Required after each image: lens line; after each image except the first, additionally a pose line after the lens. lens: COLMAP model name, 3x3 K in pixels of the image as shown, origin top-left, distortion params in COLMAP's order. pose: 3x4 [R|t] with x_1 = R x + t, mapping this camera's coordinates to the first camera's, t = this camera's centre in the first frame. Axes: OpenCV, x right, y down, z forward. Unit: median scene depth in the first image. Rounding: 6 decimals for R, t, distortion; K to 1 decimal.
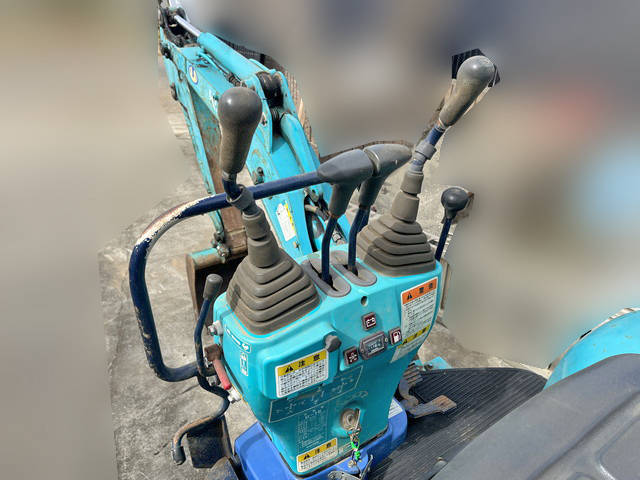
lens RADIAL K [[494.6, 0, 318.3], [0, 494.6, 240.3], [0, 0, 1]] dist [0.037275, -0.073075]
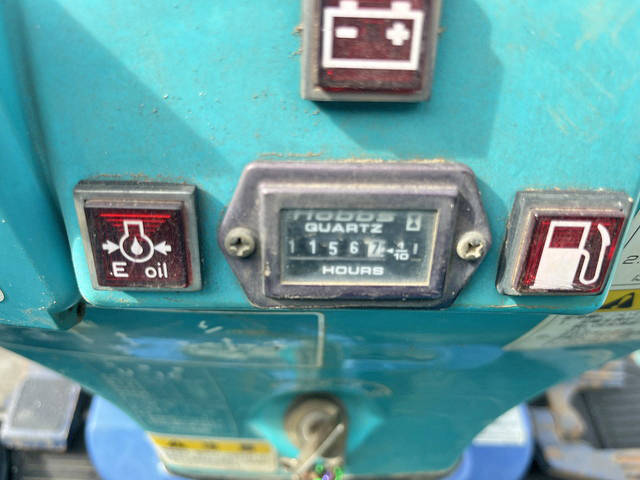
lens RADIAL K [[494.6, 0, 319.6], [0, 494.6, 239.8], [0, 0, 1]] dist [0.037275, -0.073075]
pose [[0.840280, 0.410077, -0.354637, 0.149379], [-0.285613, 0.890824, 0.353351, 0.164096], [0.460820, -0.195625, 0.865665, 0.863606]]
